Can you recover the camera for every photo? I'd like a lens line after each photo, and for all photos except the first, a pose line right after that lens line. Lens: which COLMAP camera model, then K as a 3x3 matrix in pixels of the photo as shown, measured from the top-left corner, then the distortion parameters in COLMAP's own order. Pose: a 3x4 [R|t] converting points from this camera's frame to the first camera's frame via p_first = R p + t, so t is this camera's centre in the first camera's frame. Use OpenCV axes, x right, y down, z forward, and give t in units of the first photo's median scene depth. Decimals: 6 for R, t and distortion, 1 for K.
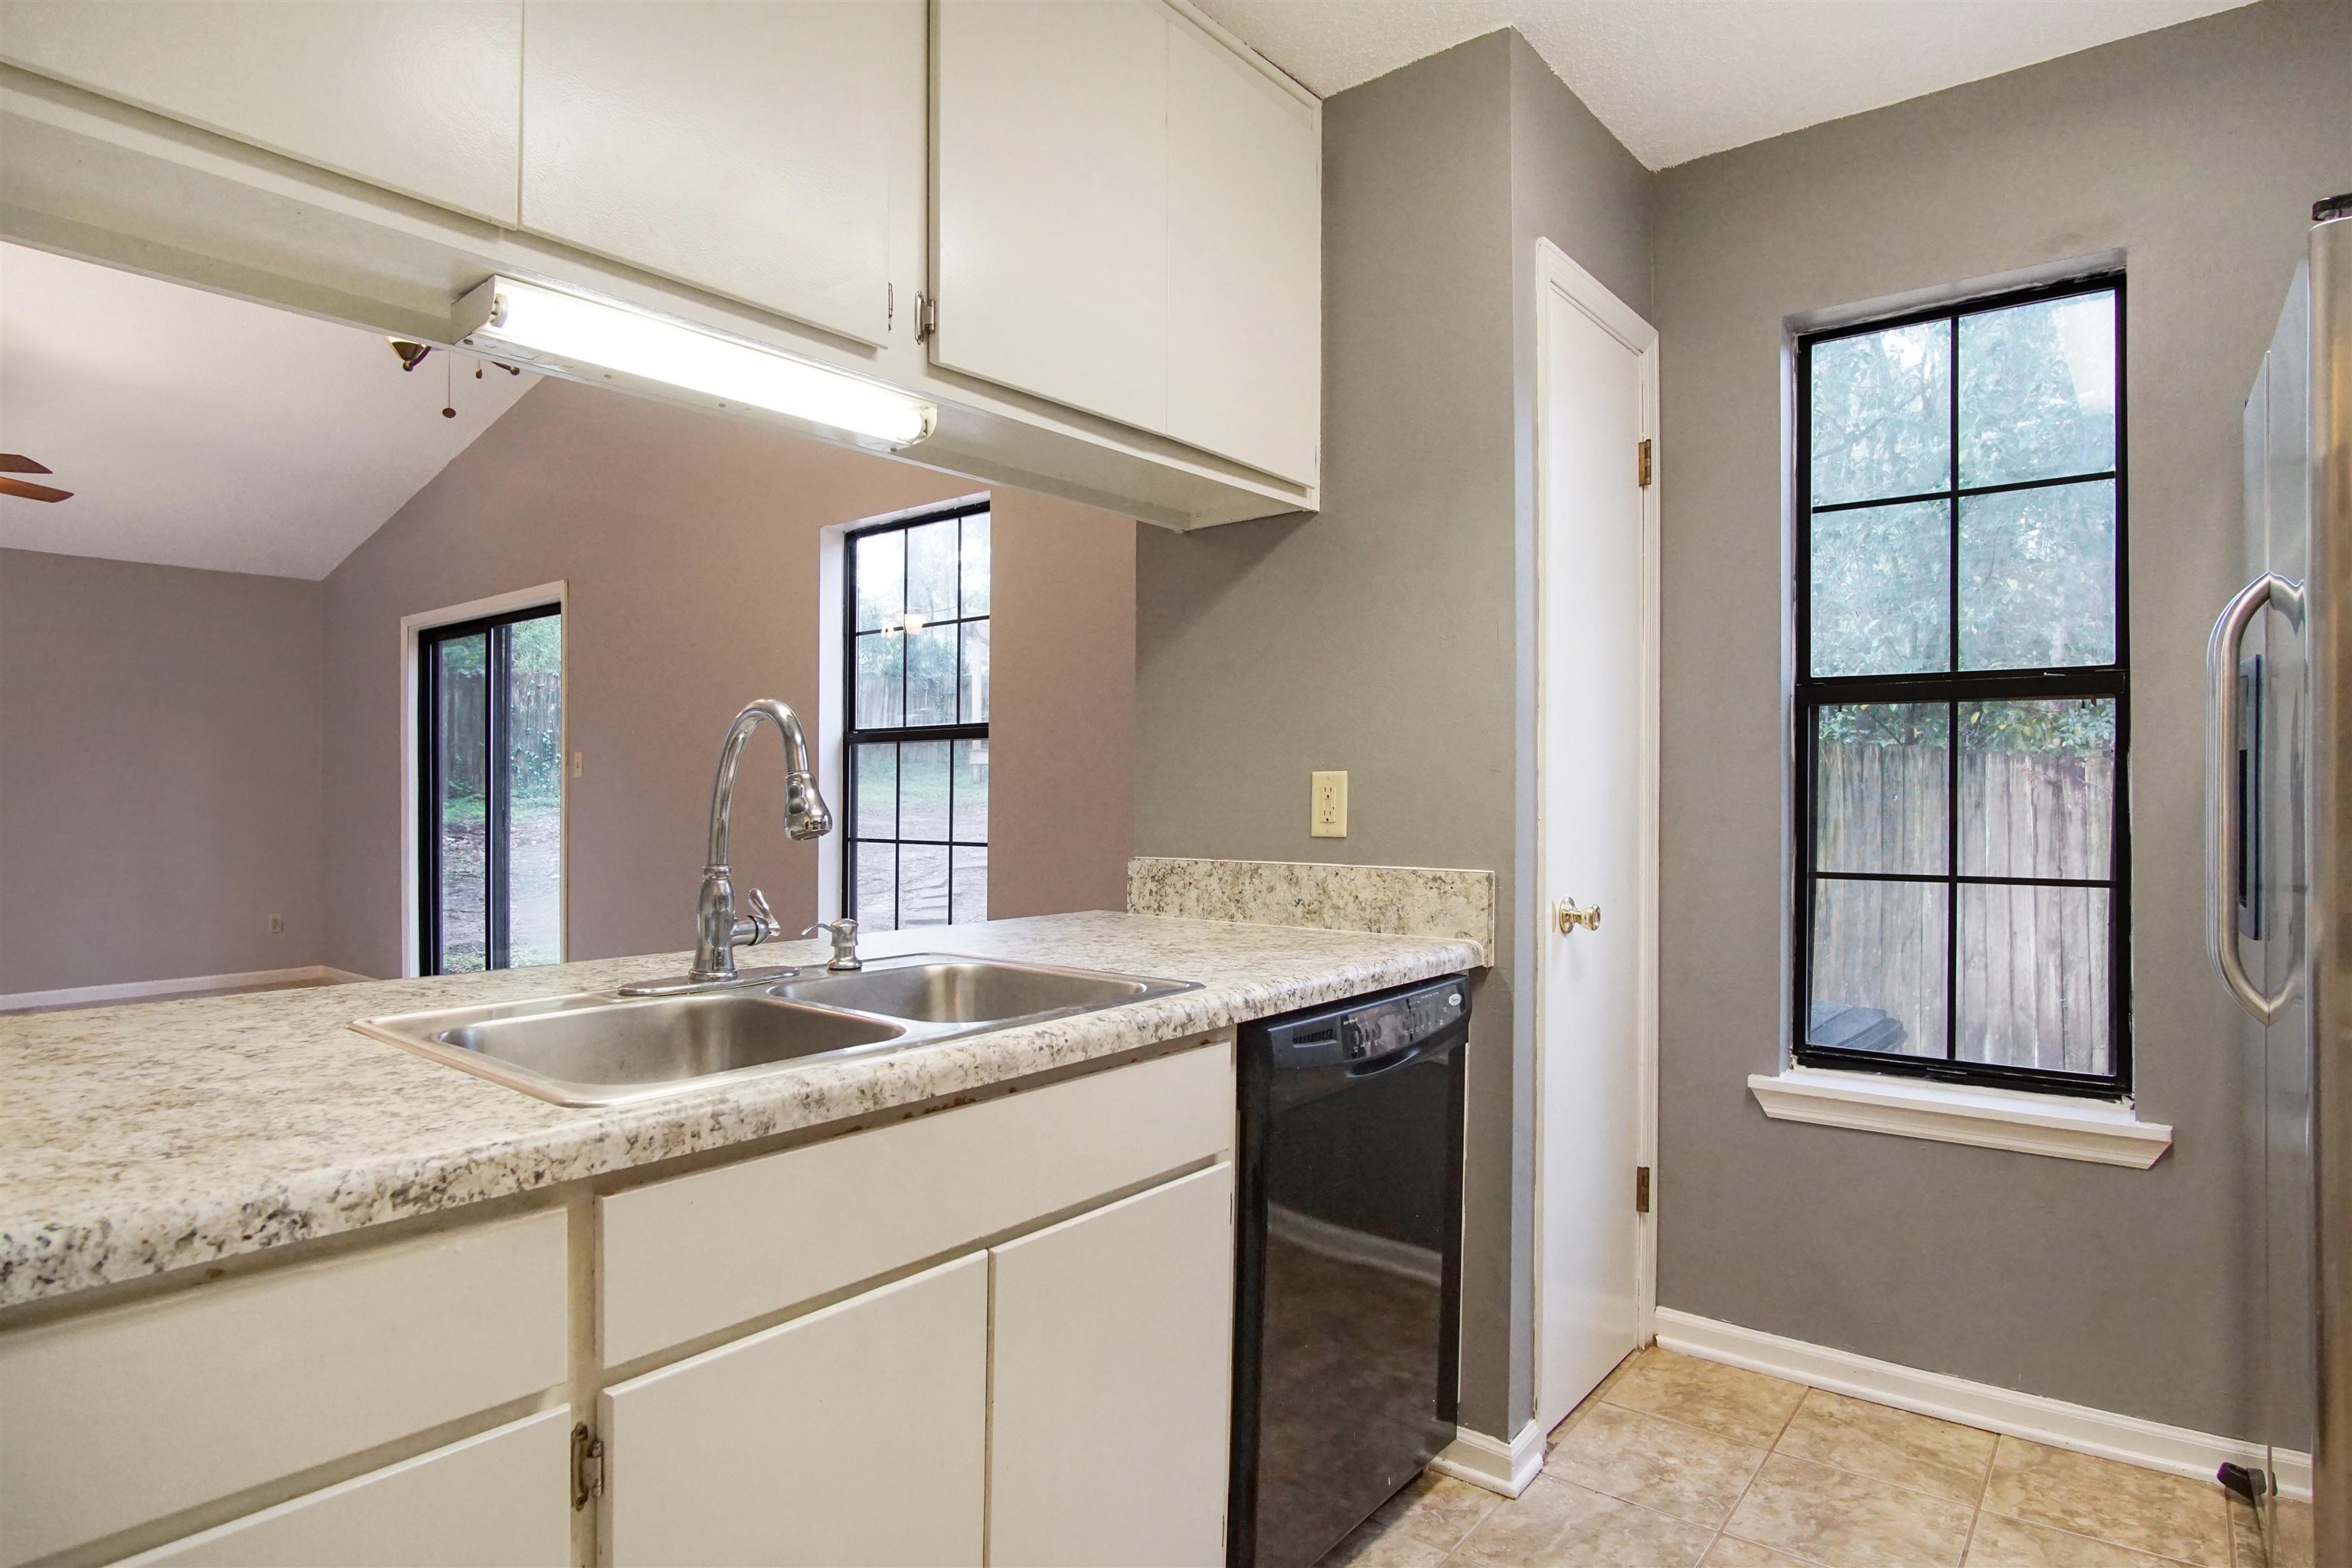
lens RADIAL K [[1271.5, 0, 1188.9], [0, 1271.5, 796.1], [0, 0, 1]] dist [-0.069118, 0.023330]
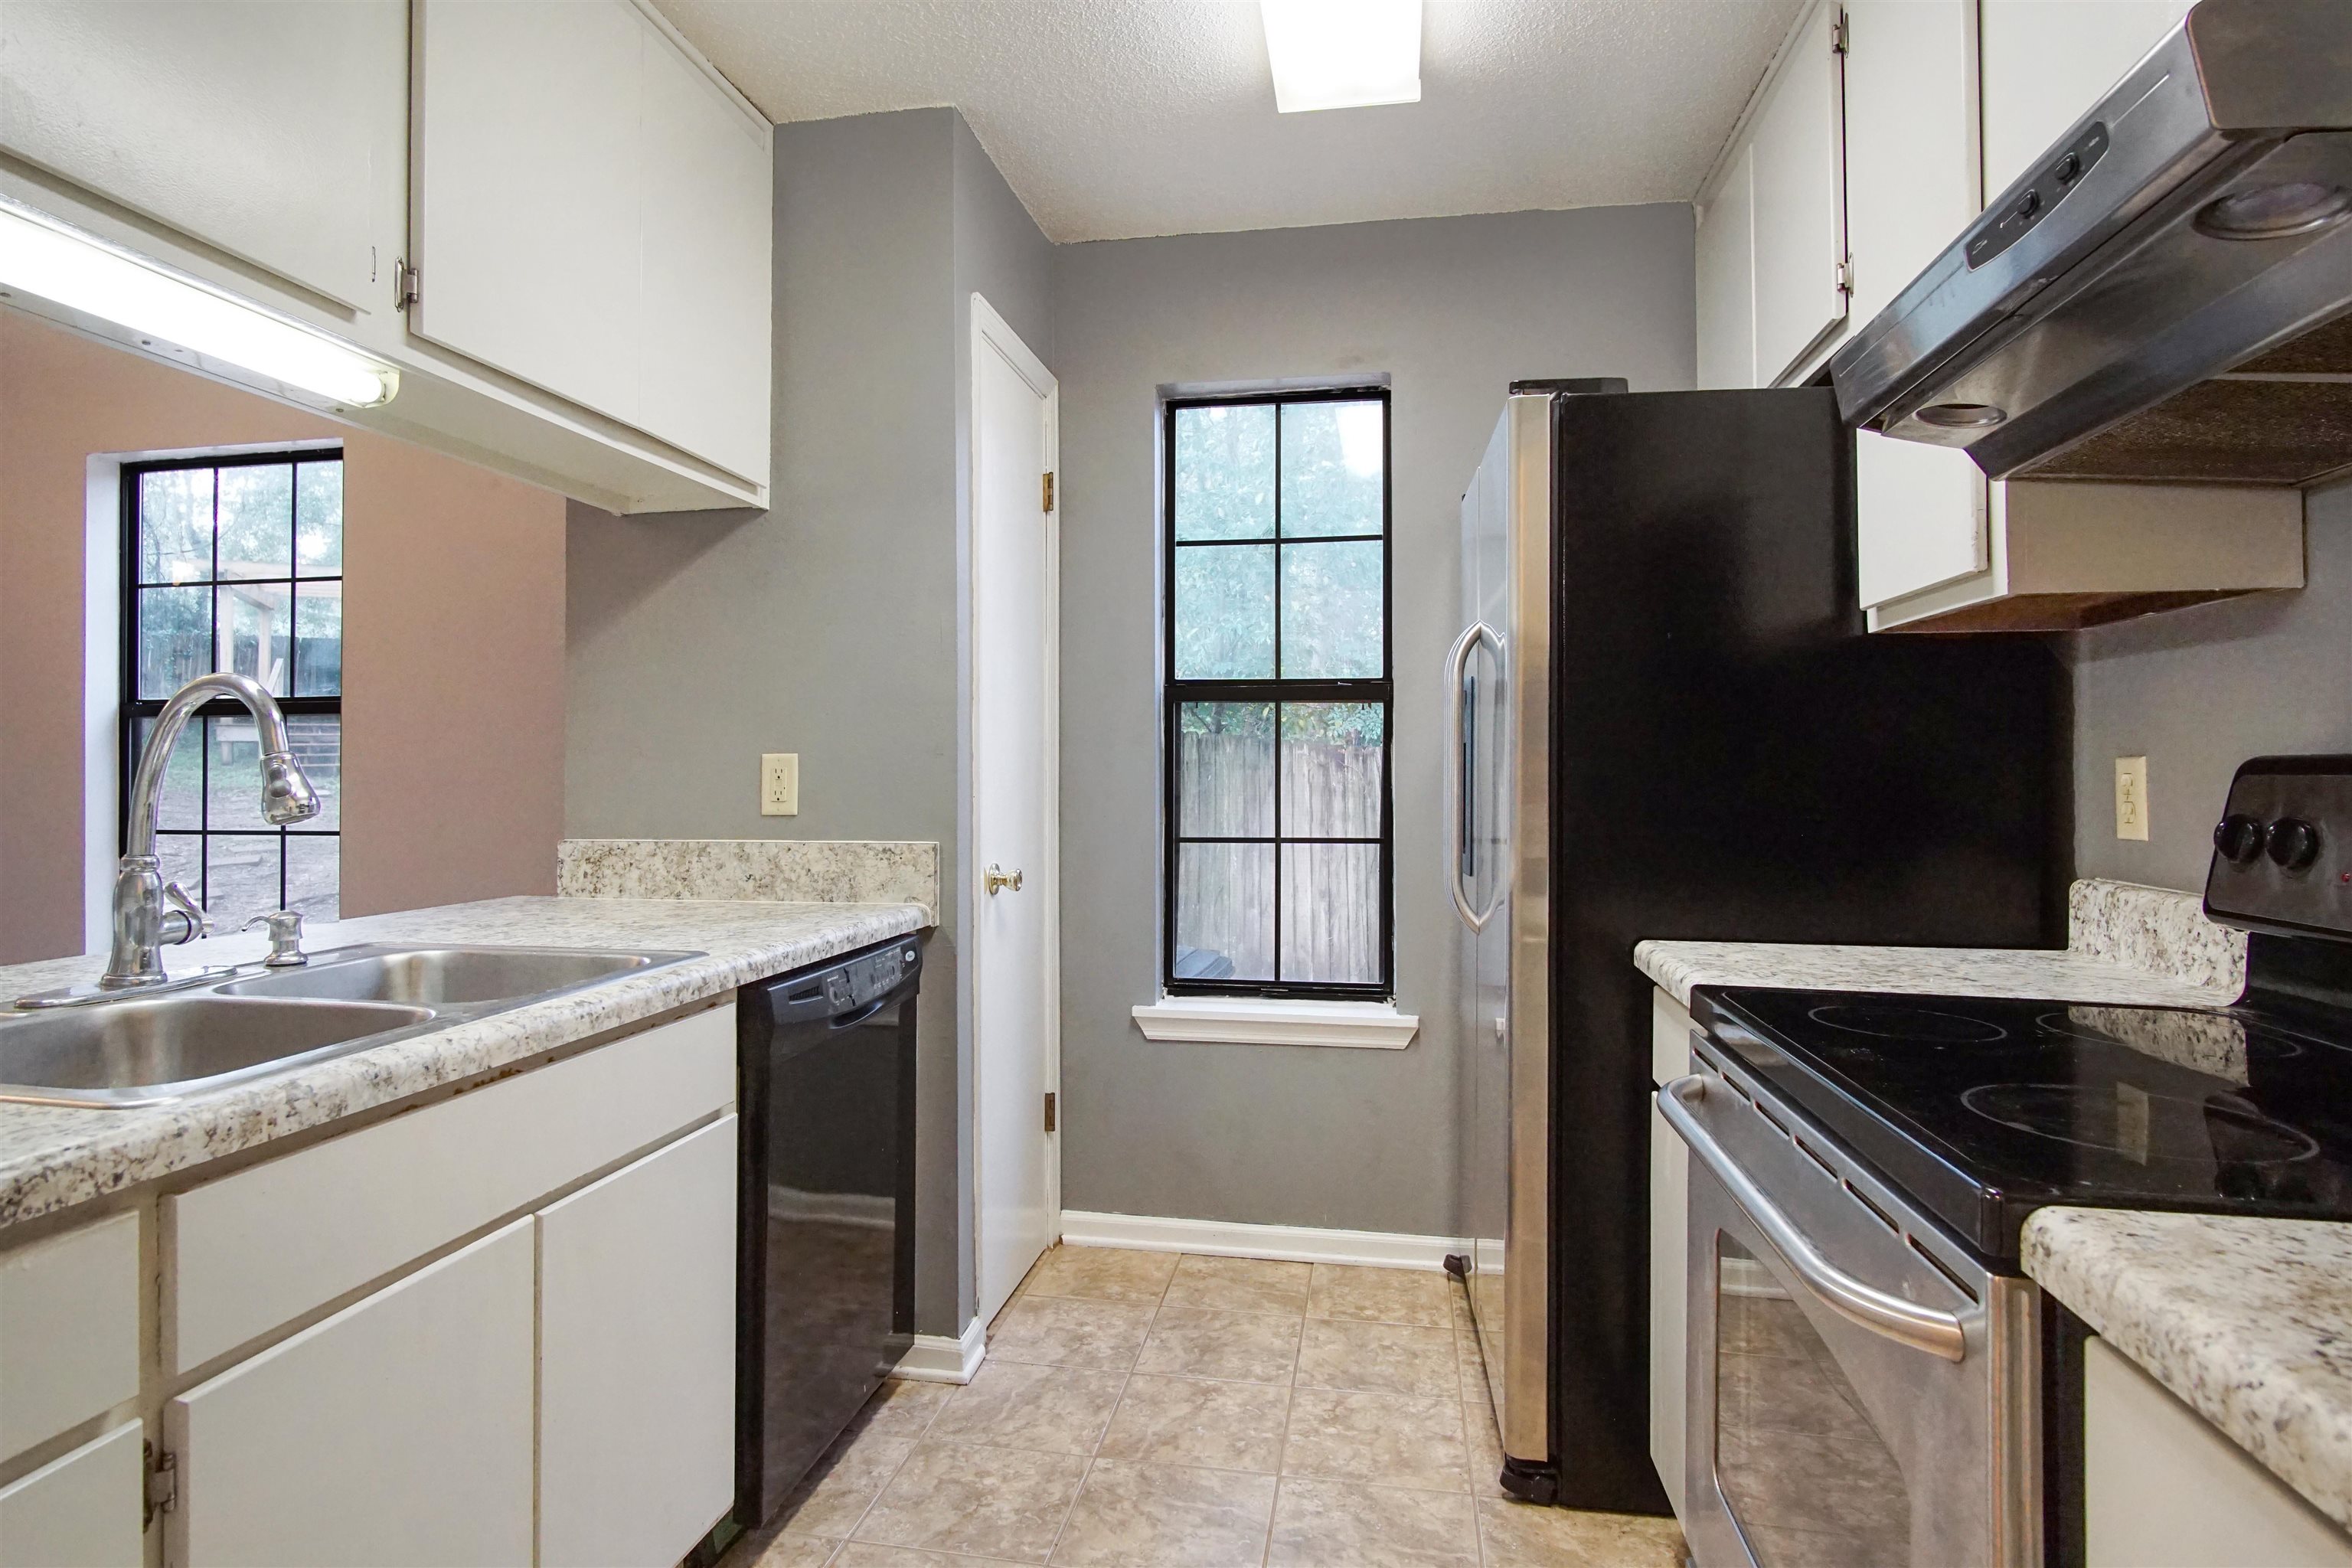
lens RADIAL K [[1327.4, 0, 1176.0], [0, 1327.4, 784.0], [0, 0, 1]] dist [-0.111378, 0.049391]
pose [[0.861765, -0.005121, 0.507283, -0.174723], [0.002782, 0.999982, 0.005369, 0.000802], [-0.507301, -0.003216, 0.861763, -0.132419]]
